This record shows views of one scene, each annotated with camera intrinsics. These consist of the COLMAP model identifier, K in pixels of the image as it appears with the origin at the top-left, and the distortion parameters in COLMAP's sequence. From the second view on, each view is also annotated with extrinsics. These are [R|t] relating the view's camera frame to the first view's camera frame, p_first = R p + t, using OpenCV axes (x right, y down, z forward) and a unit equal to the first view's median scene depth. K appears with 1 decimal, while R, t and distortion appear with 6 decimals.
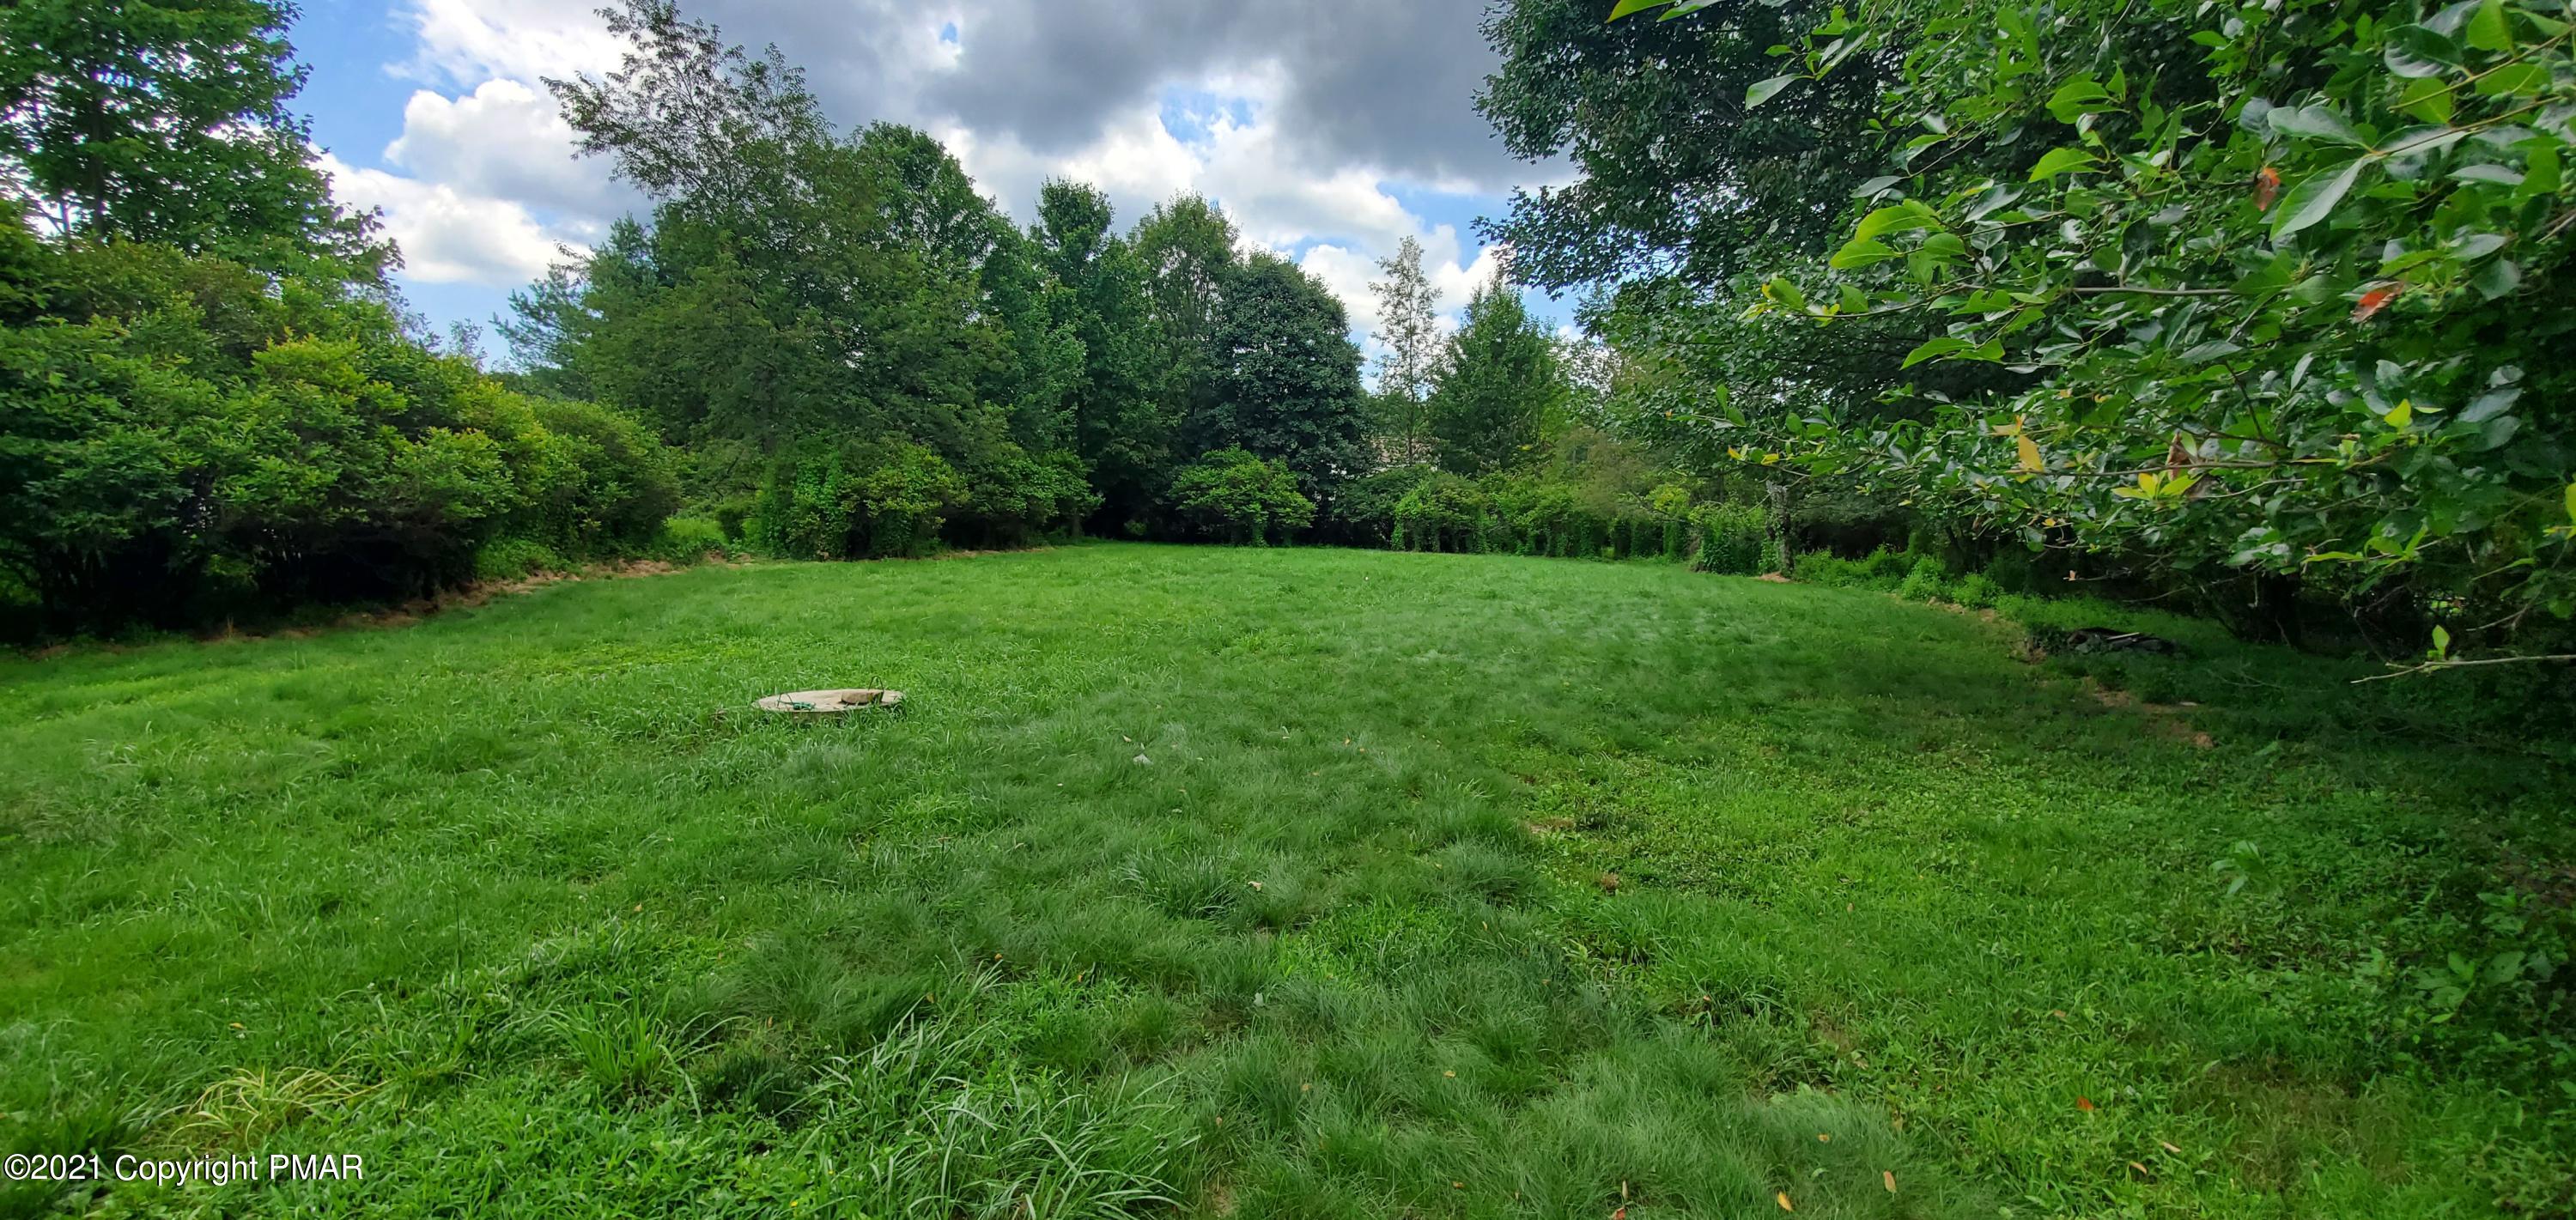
lens RADIAL K [[1056.6, 0, 1274.3], [0, 1056.6, 664.6], [0, 0, 1]] dist [0.002710, -0.011148]
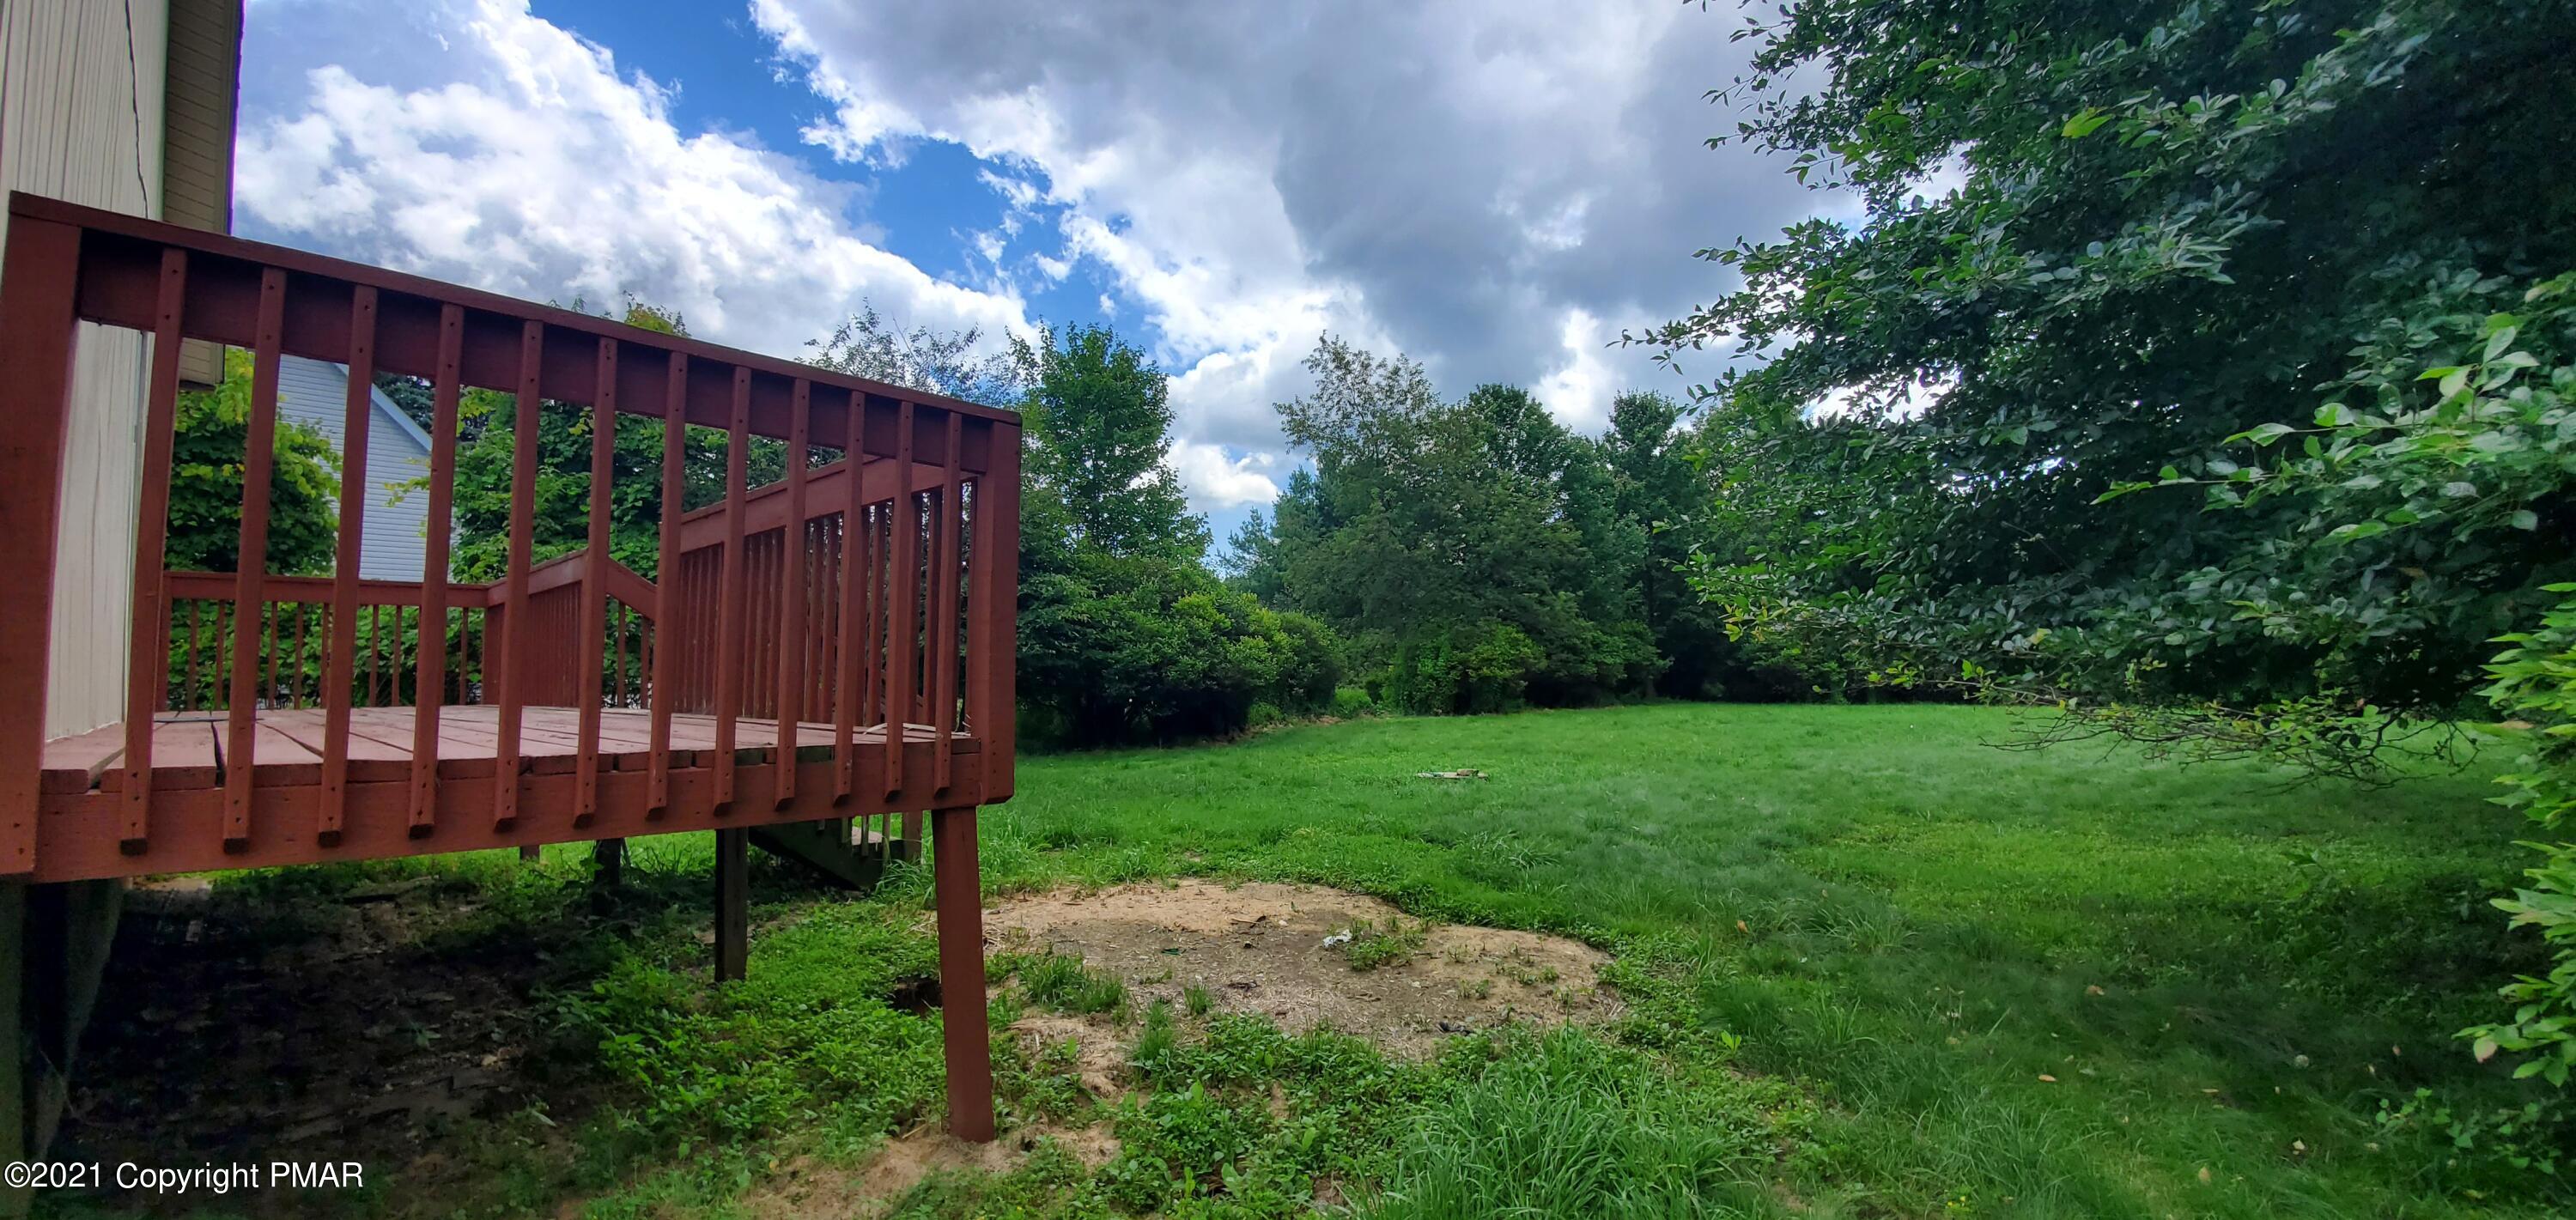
lens RADIAL K [[1056.6, 0, 1286.5], [0, 1056.6, 616.8], [0, 0, 1]] dist [0.002710, -0.011148]
pose [[0.860517, -0.061594, -0.505684, 0.082592], [-0.042056, 0.980685, -0.191017, 0.037740], [0.507682, 0.185640, 0.841306, -0.218602]]
